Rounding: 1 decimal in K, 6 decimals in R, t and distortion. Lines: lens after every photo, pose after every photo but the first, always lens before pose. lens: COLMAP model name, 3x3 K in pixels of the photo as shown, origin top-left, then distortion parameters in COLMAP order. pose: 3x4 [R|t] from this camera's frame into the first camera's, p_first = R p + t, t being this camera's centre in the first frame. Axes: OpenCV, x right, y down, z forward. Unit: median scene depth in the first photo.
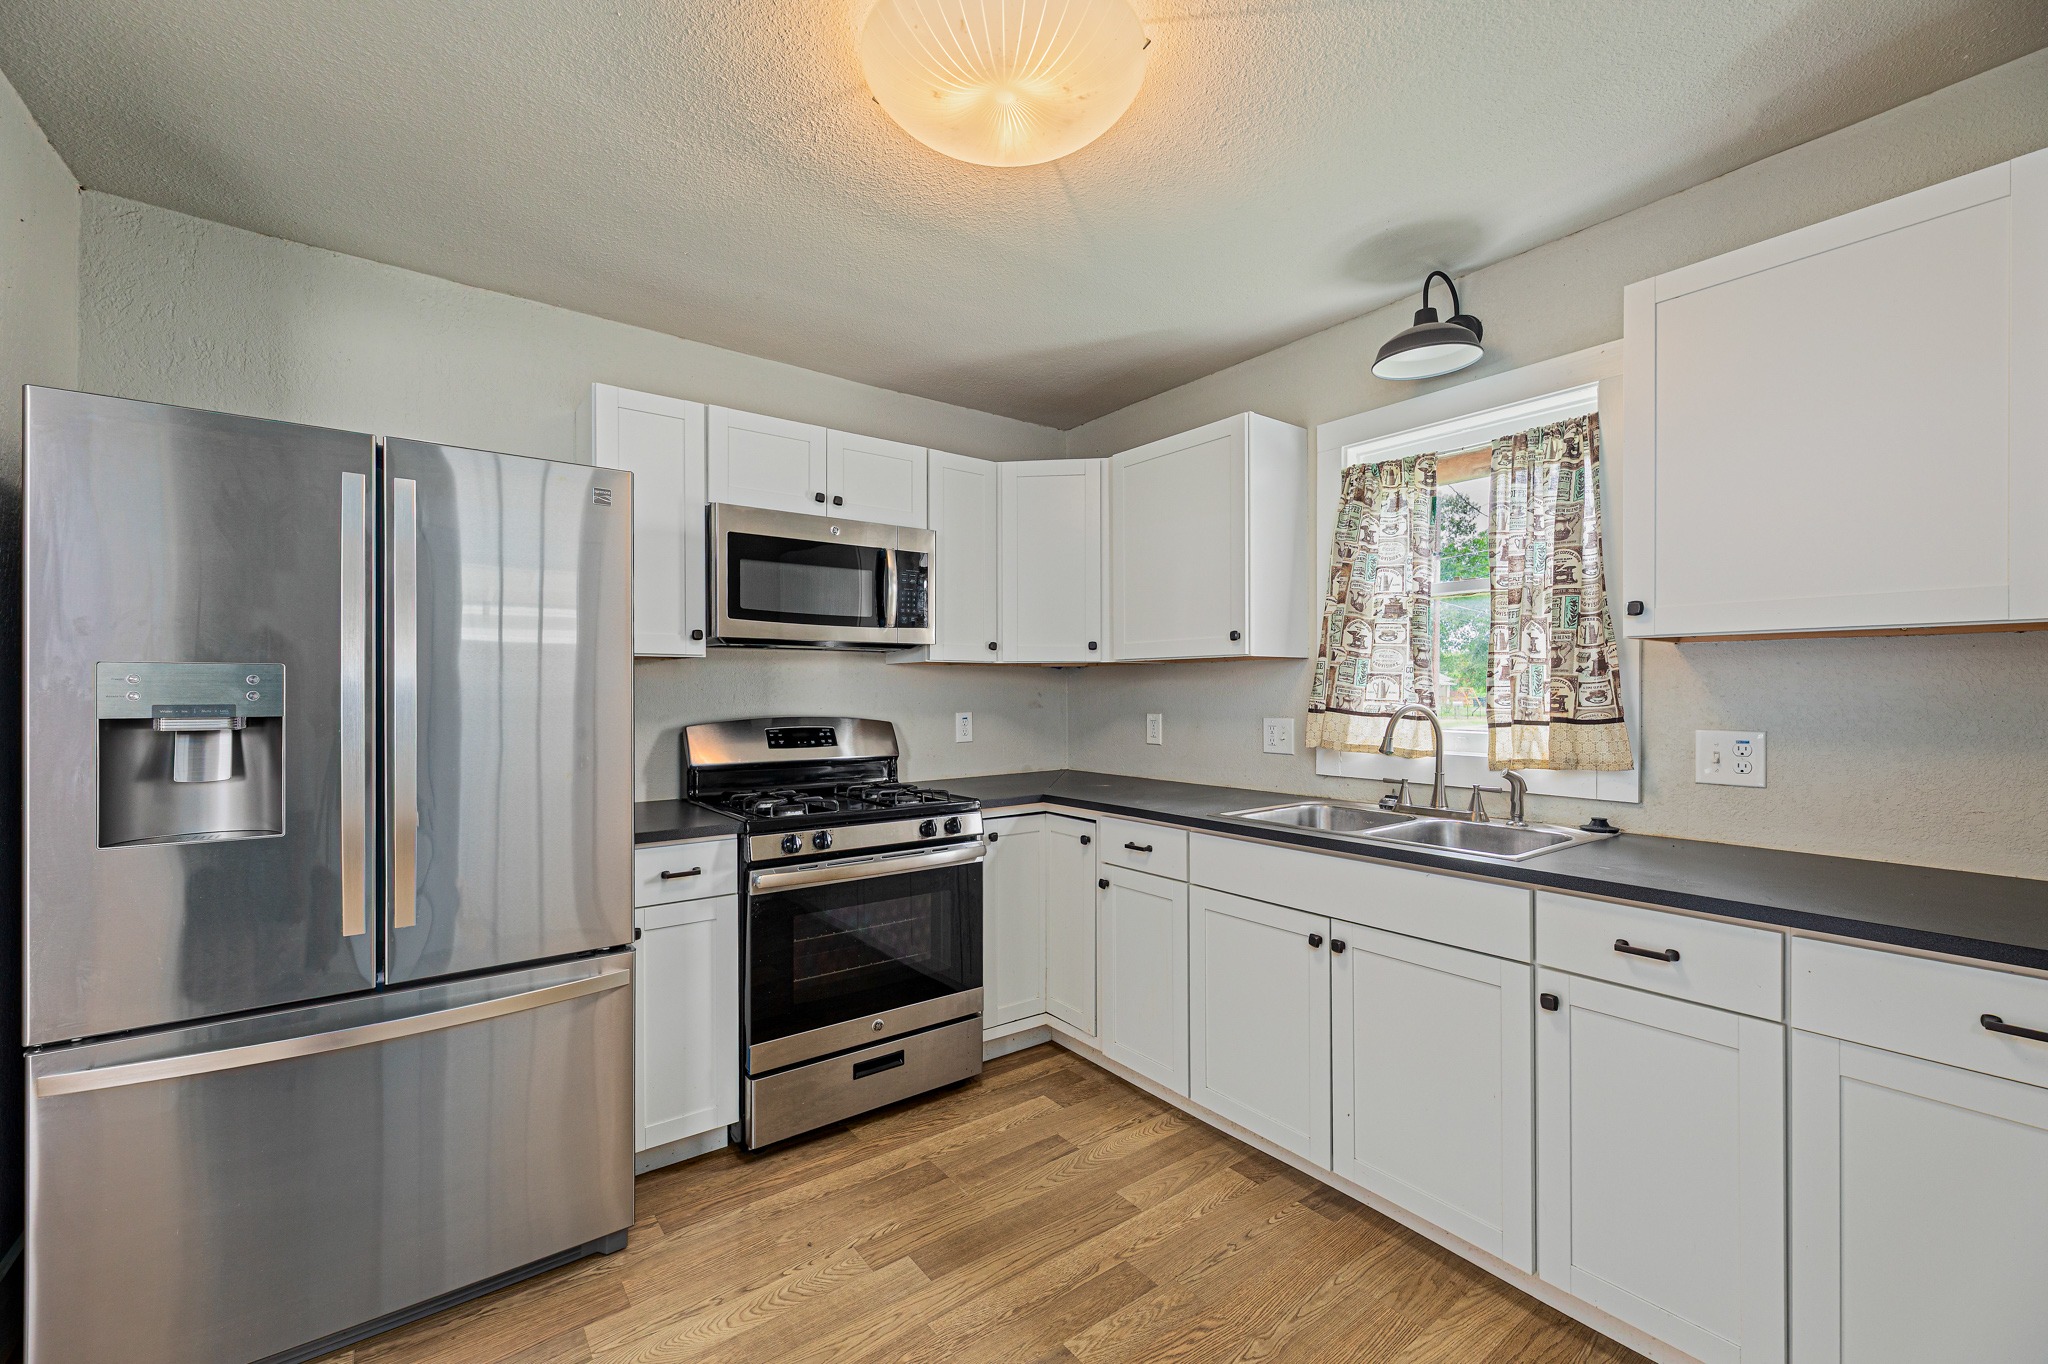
lens RADIAL K [[841.0, 0, 1038.9], [0, 841.0, 688.4], [0, 0, 1]] dist [0.004005, -0.000526]
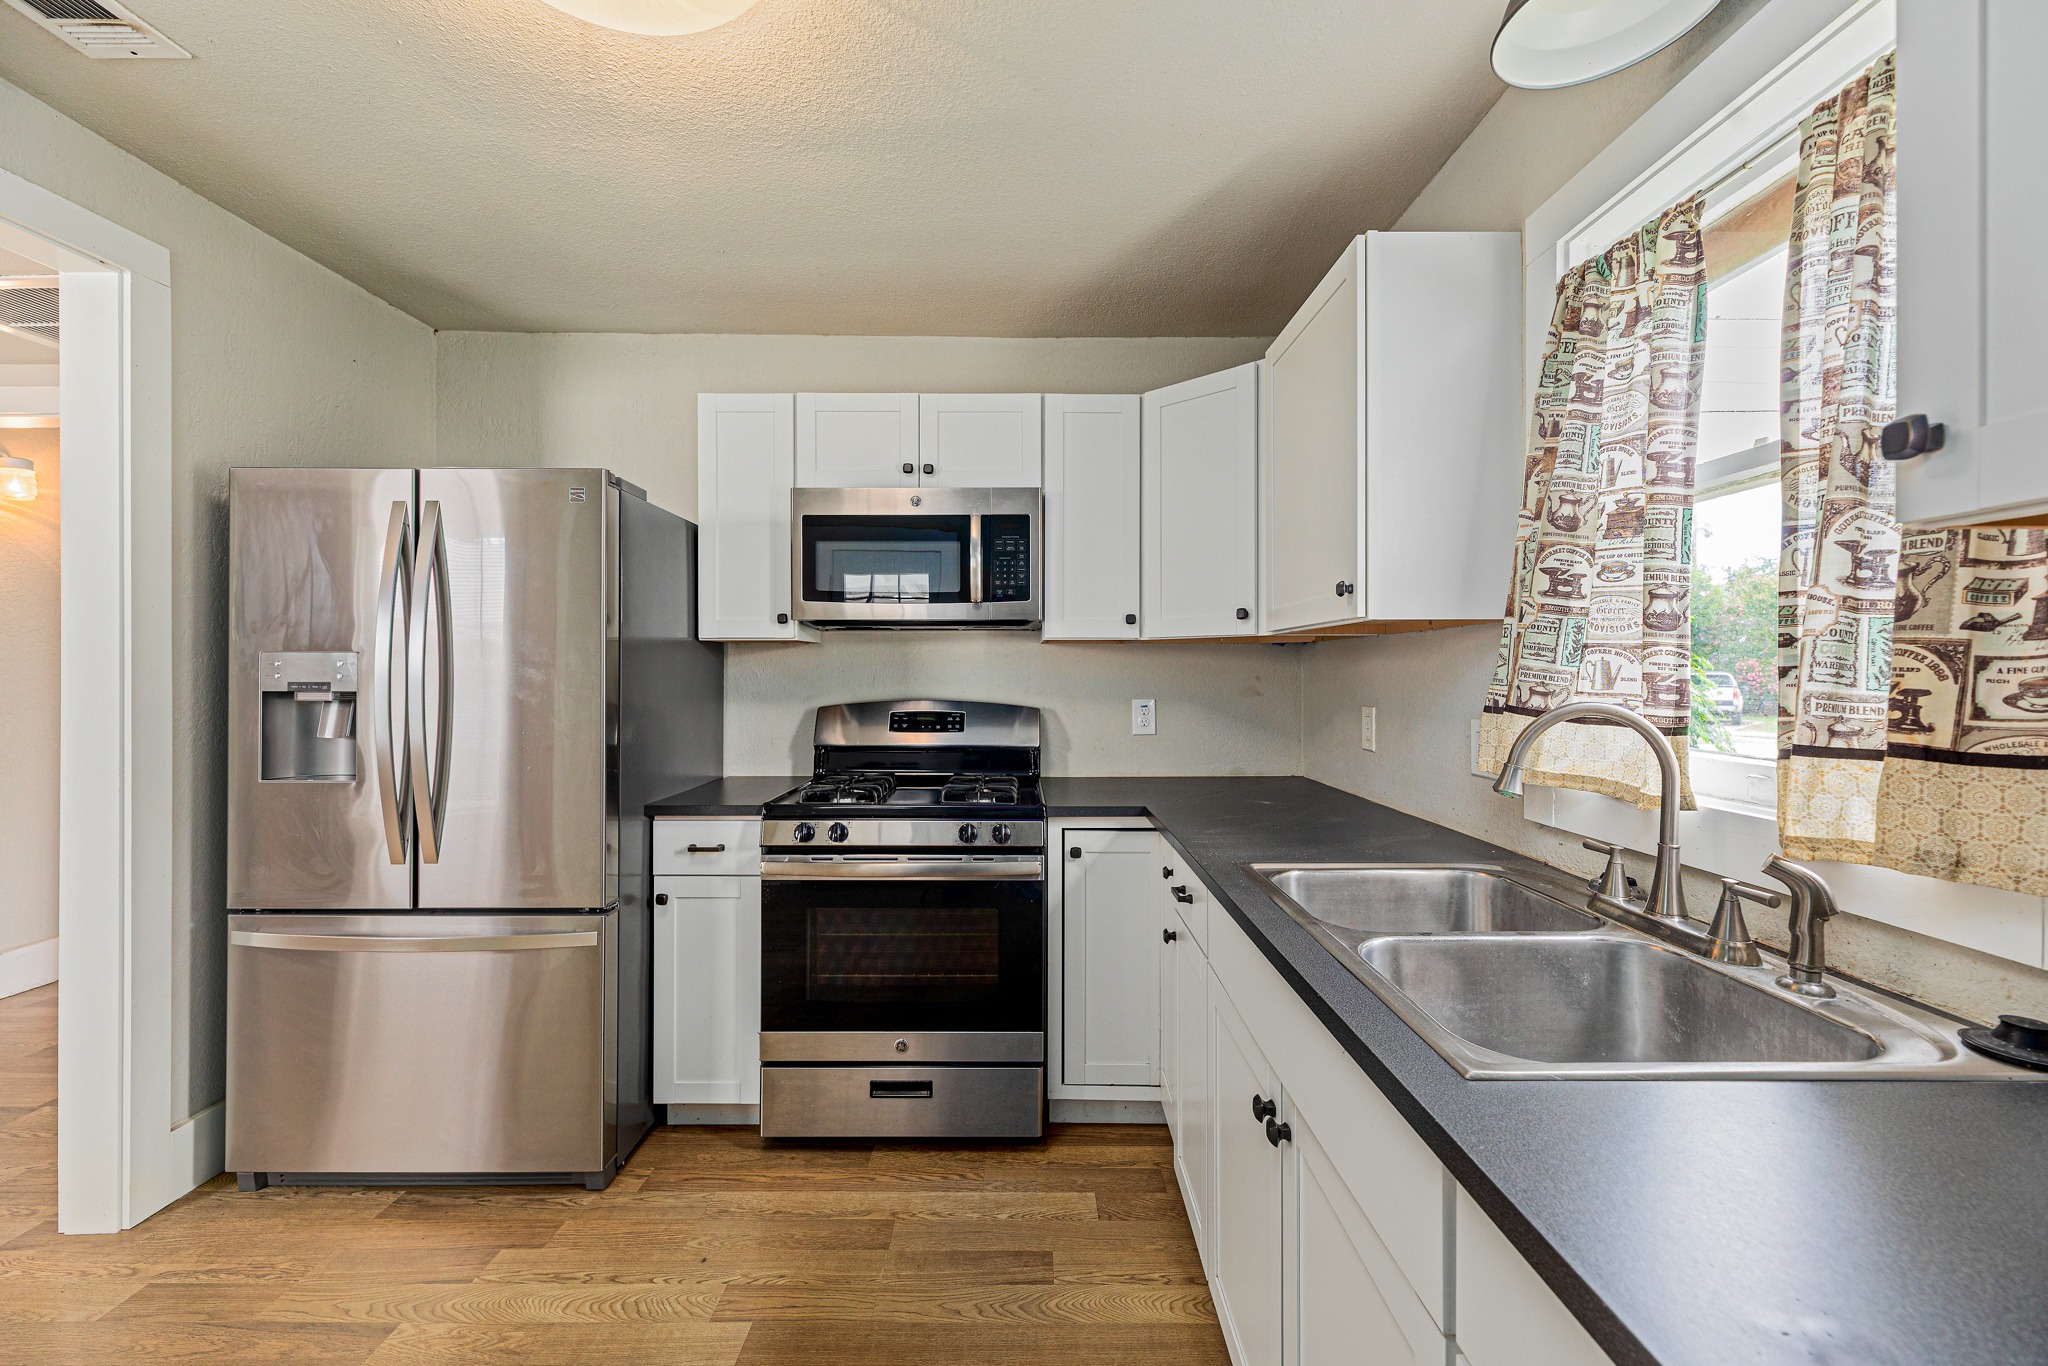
lens RADIAL K [[835.7, 0, 1030.6], [0, 835.7, 670.3], [0, 0, 1]] dist [0.004245, -0.000019]
pose [[0.794683, 0.000358, -0.607024, 0.477568], [-0.000560, 1.000000, -0.000144, -0.000500], [0.607024, 0.000454, 0.794683, 0.386513]]
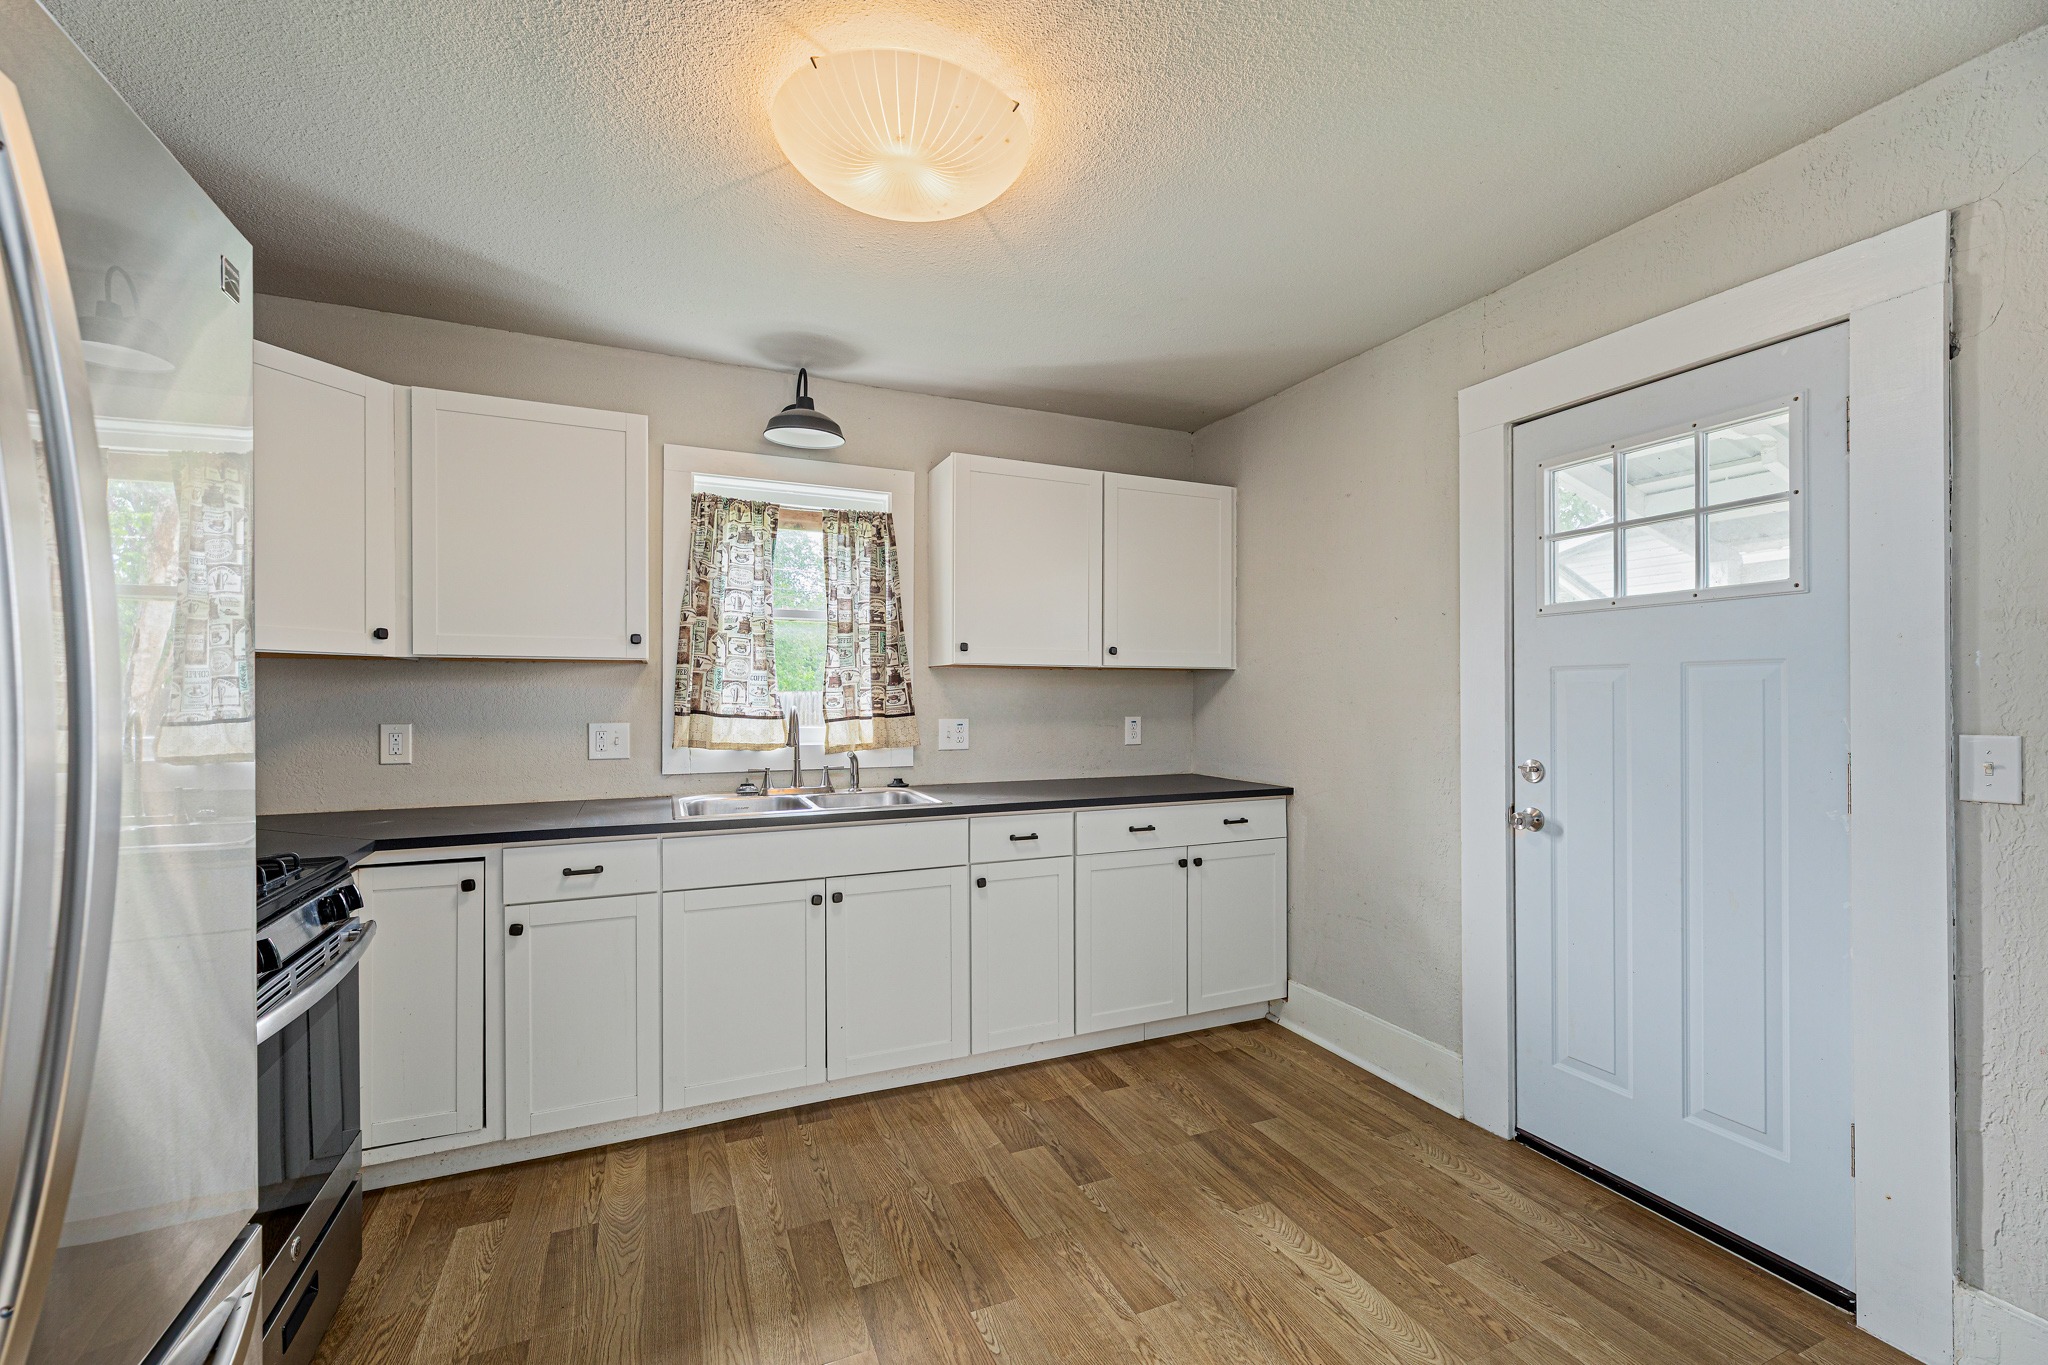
lens RADIAL K [[841.0, 0, 1031.6], [0, 841.0, 695.6], [0, 0, 1]] dist [0.004005, -0.000526]
pose [[0.231225, 0.002401, 0.972897, -0.681951], [-0.002638, 0.999995, -0.001841, 0.004464], [-0.972897, -0.002141, 0.231230, 0.360221]]
